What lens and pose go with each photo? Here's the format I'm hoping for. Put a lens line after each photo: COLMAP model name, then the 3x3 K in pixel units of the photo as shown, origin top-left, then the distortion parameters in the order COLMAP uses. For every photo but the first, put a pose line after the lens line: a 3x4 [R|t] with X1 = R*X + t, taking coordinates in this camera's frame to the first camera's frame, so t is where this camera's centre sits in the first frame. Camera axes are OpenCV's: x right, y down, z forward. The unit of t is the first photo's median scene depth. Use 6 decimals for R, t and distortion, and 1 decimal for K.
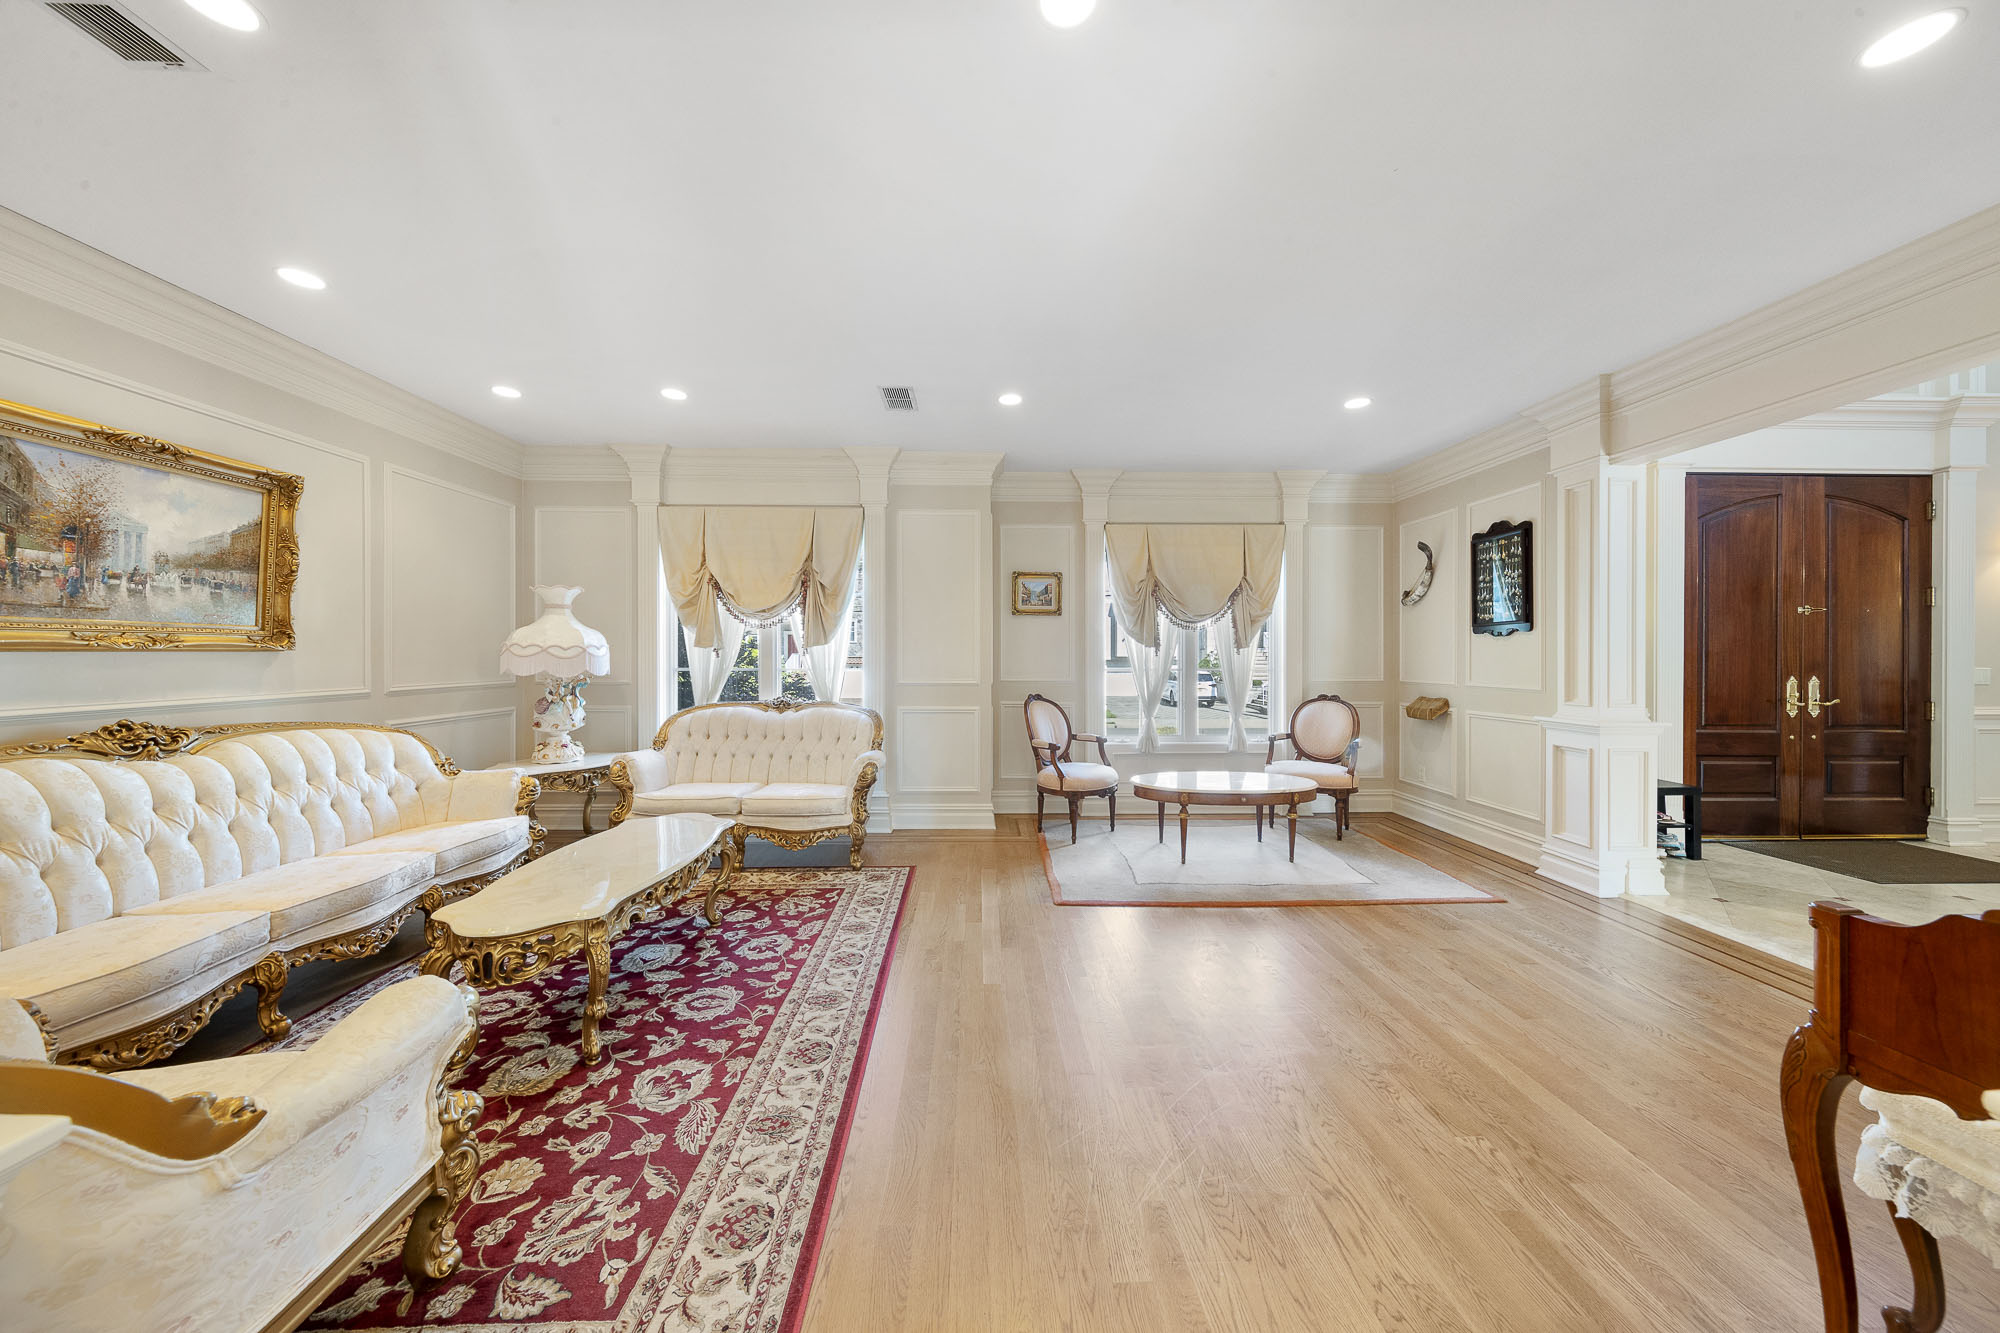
lens RADIAL K [[635.2, 0, 989.9], [0, 635.2, 658.5], [0, 0, 1]] dist [0.001209, -0.000809]
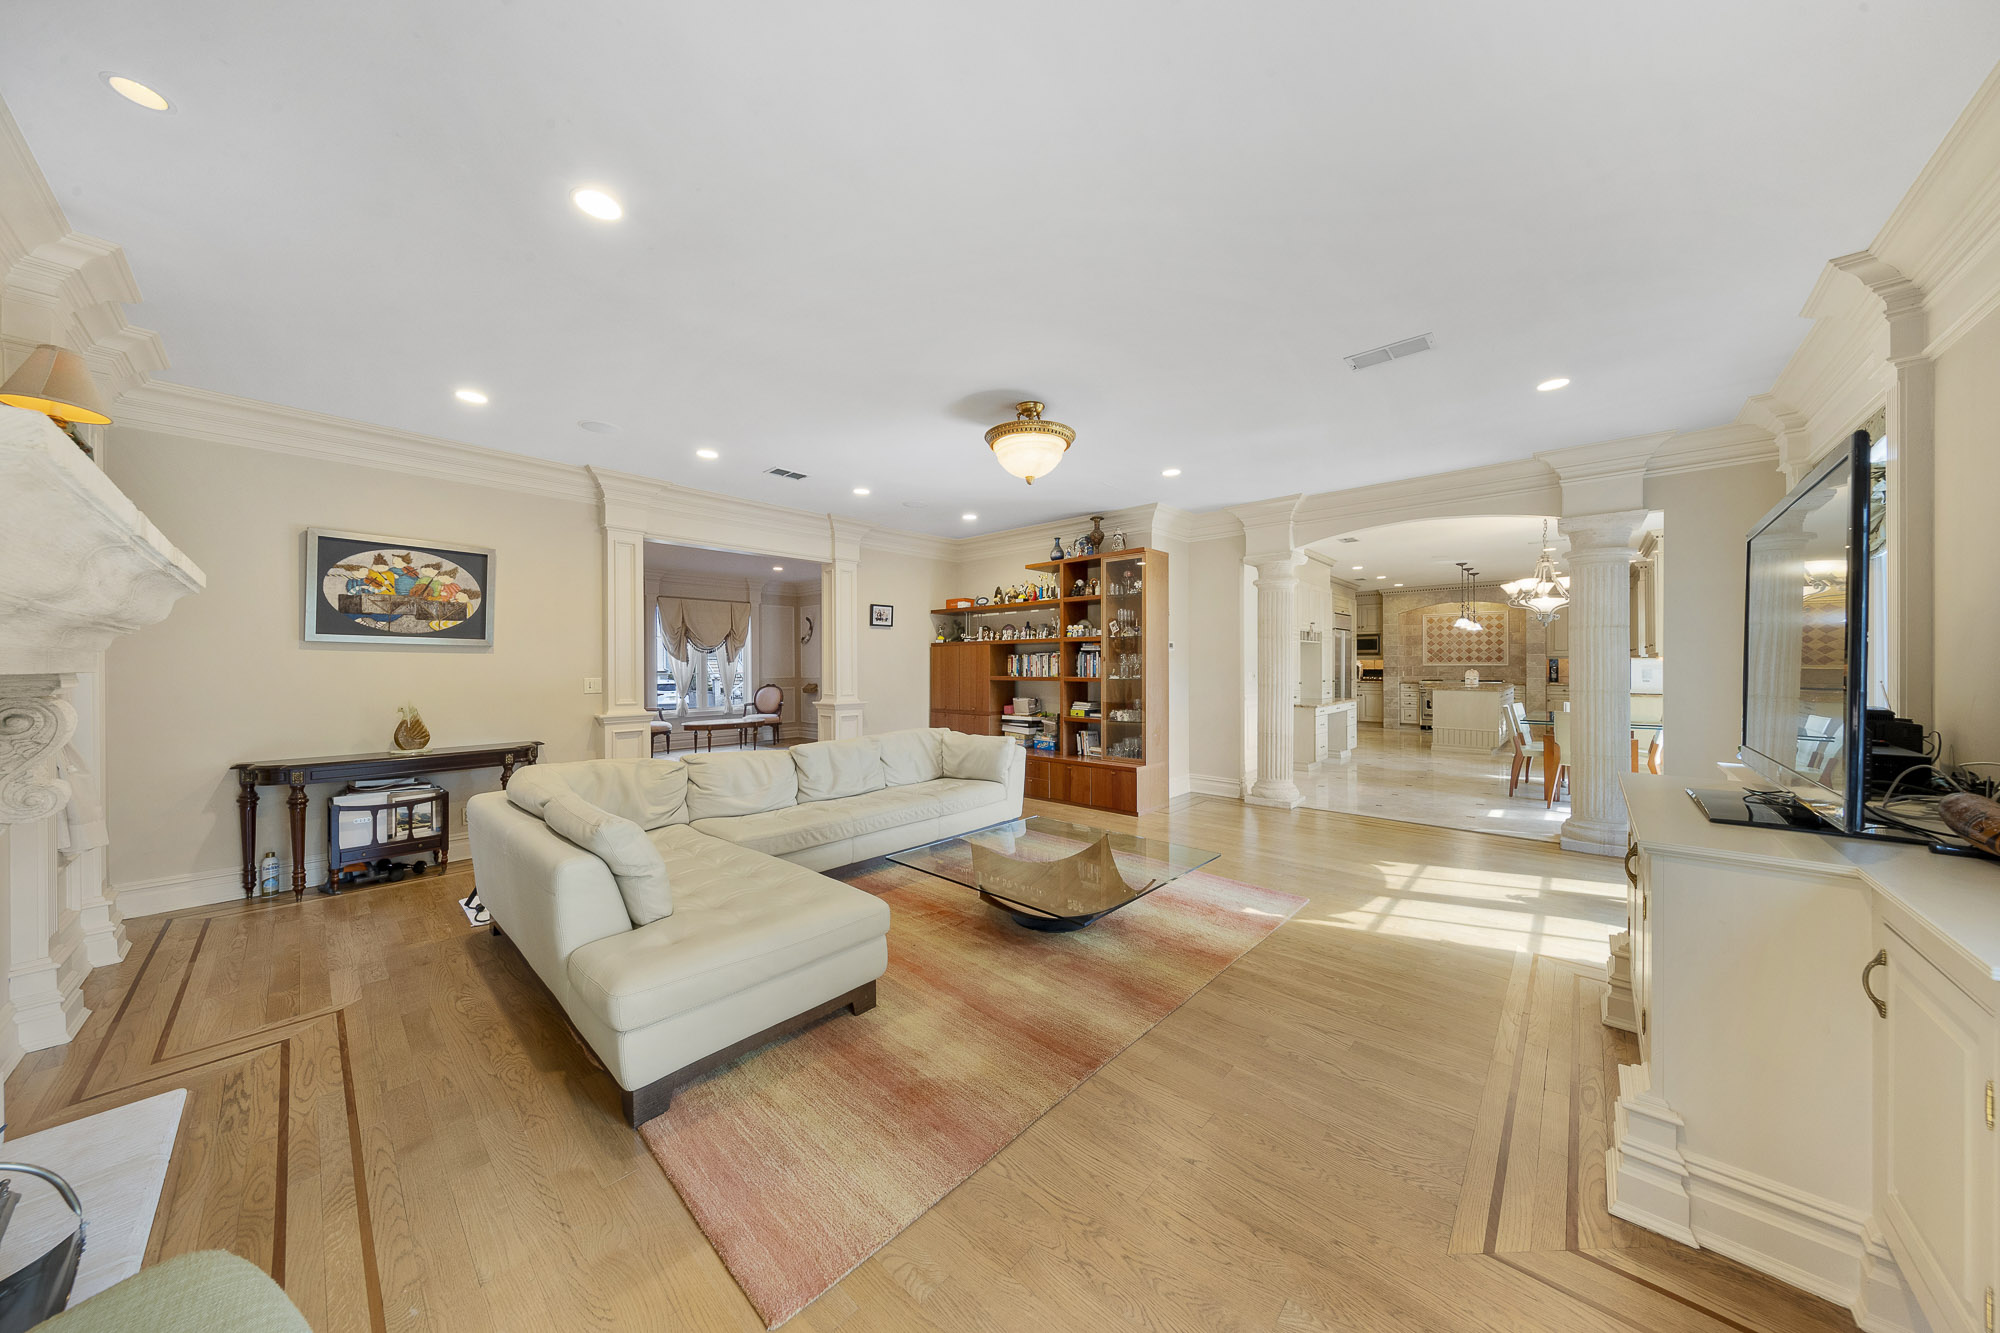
lens RADIAL K [[635.2, 0, 992.7], [0, 635.2, 671.2], [0, 0, 1]] dist [0.001209, -0.000809]
pose [[0.702399, -0.011264, 0.711694, -0.511343], [0.008159, 0.999937, 0.007773, 0.001121], [-0.711736, 0.000347, 0.702447, -1.136345]]
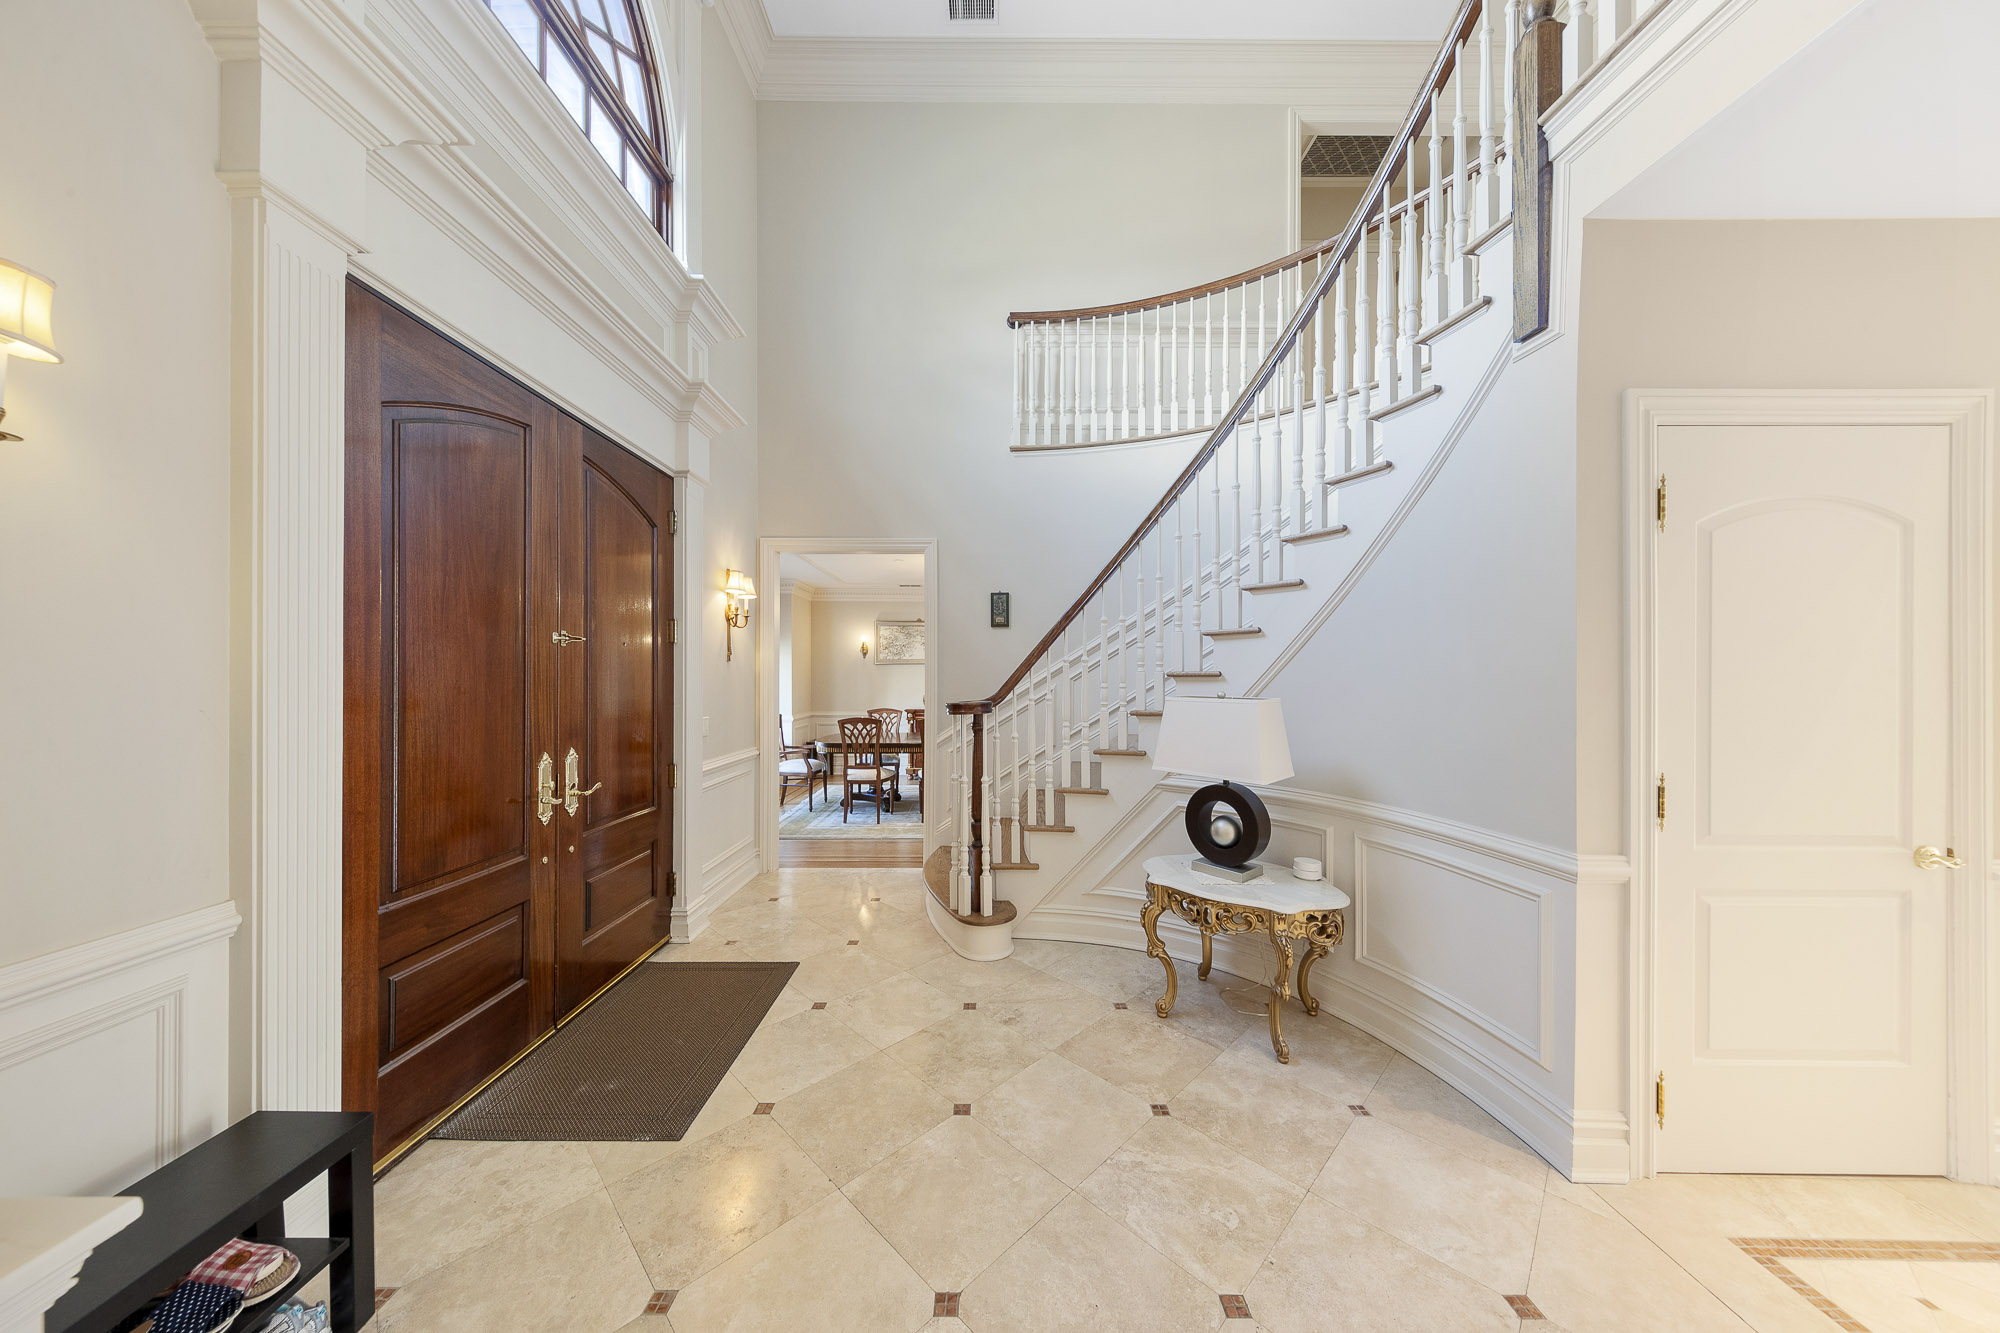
lens RADIAL K [[635.2, 0, 995.2], [0, 635.2, 677.6], [0, 0, 1]] dist [0.001209, -0.000809]
pose [[0.018190, -0.001846, 0.999833, 0.700220], [-0.000617, 0.999998, 0.001857, -0.040521], [-0.999834, -0.000651, 0.018189, 0.585393]]
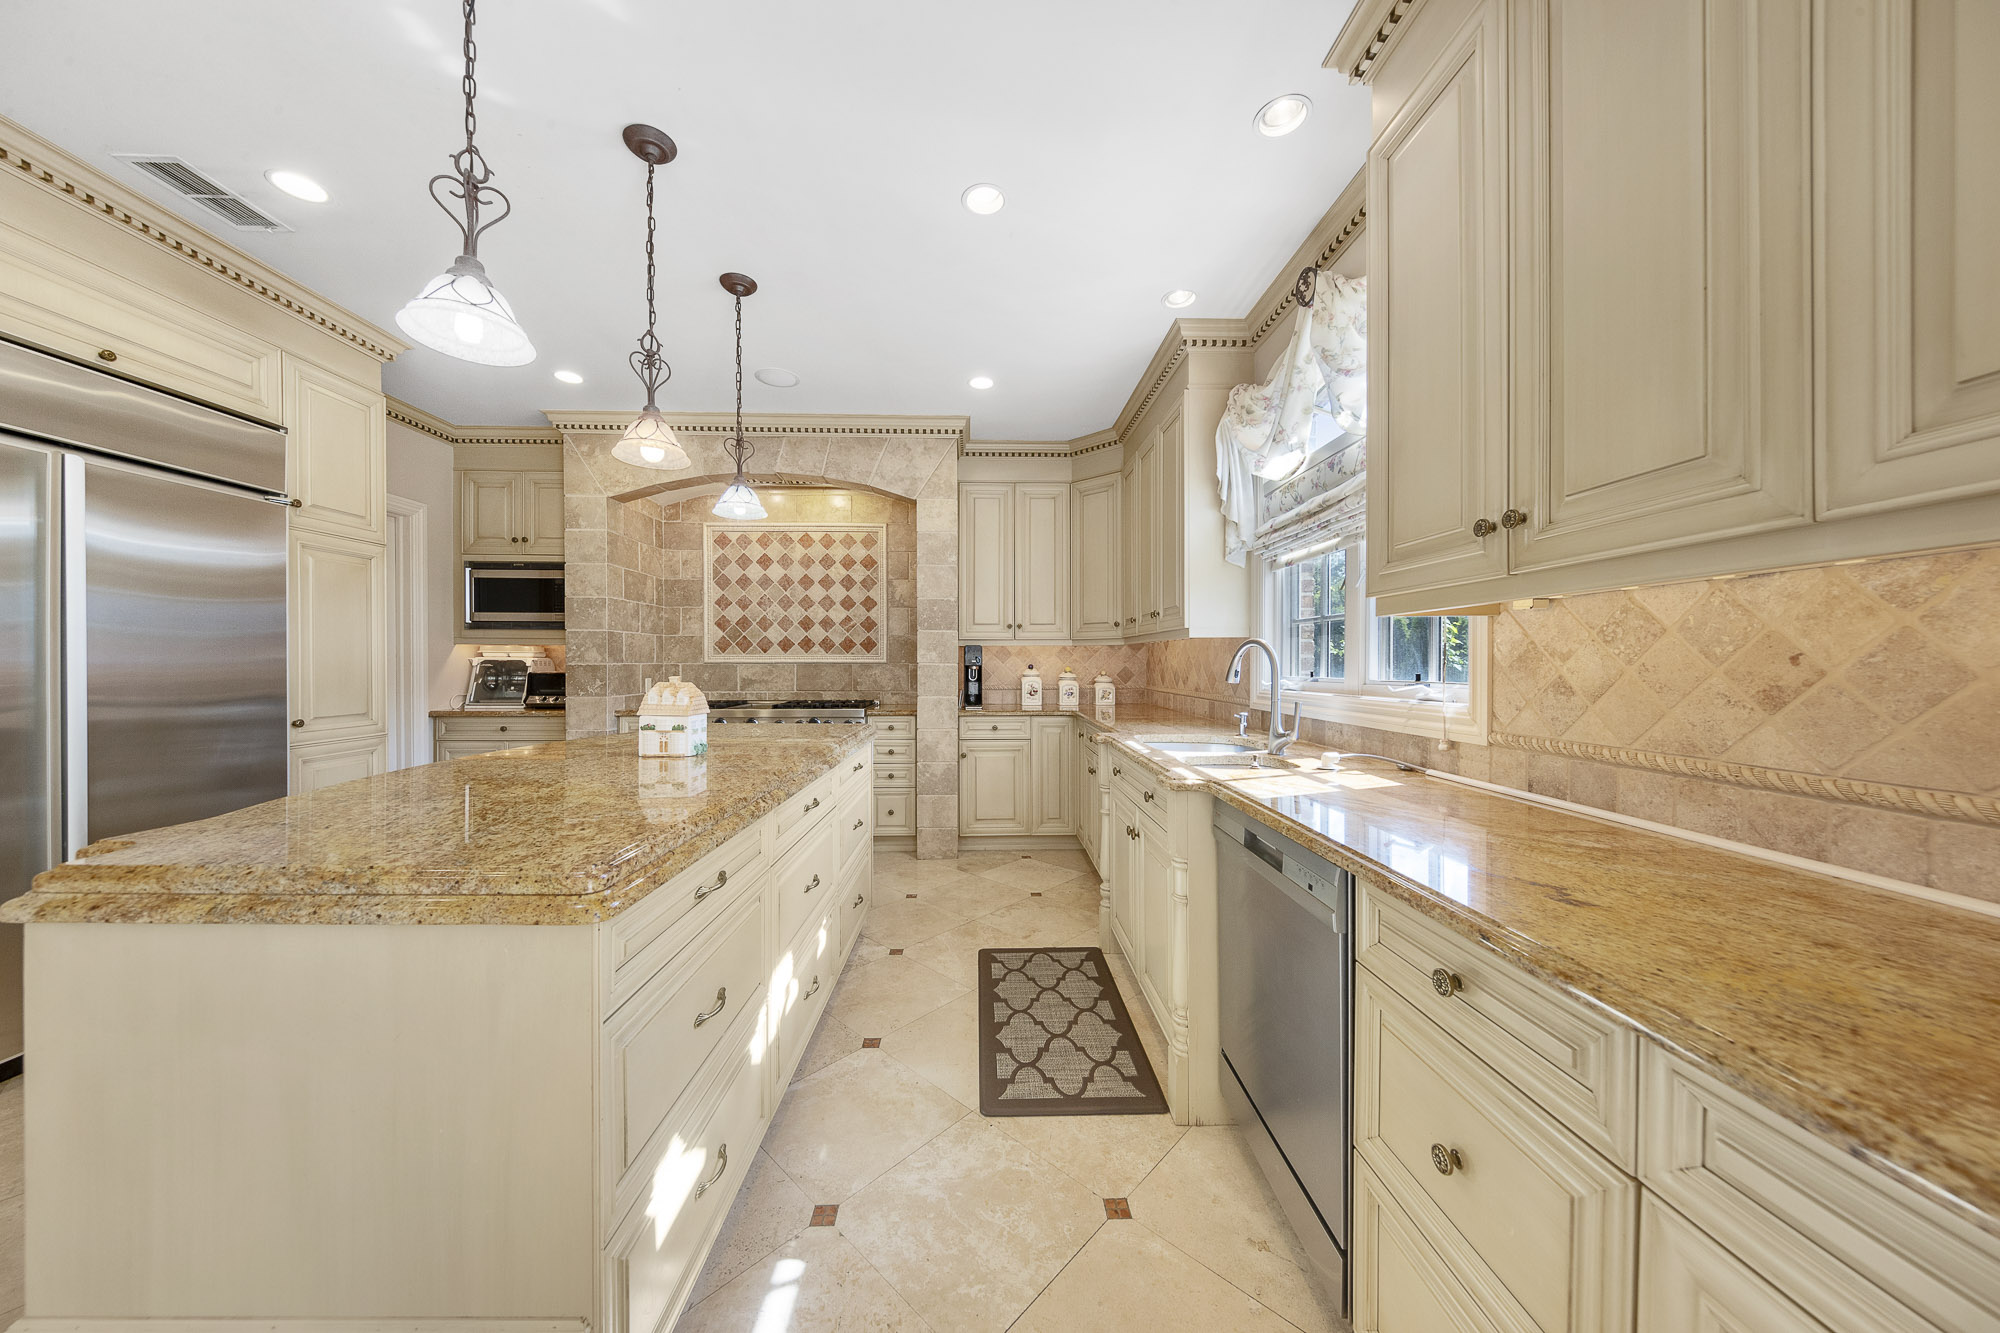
lens RADIAL K [[655.4, 0, 990.2], [0, 655.4, 666.3], [0, 0, 1]] dist [-0.000512, -0.000421]
pose [[0.004909, -0.004791, 0.999976, 1.734789], [0.002870, 0.999984, 0.004776, 0.016778], [-0.999984, 0.002847, 0.004923, -0.988117]]
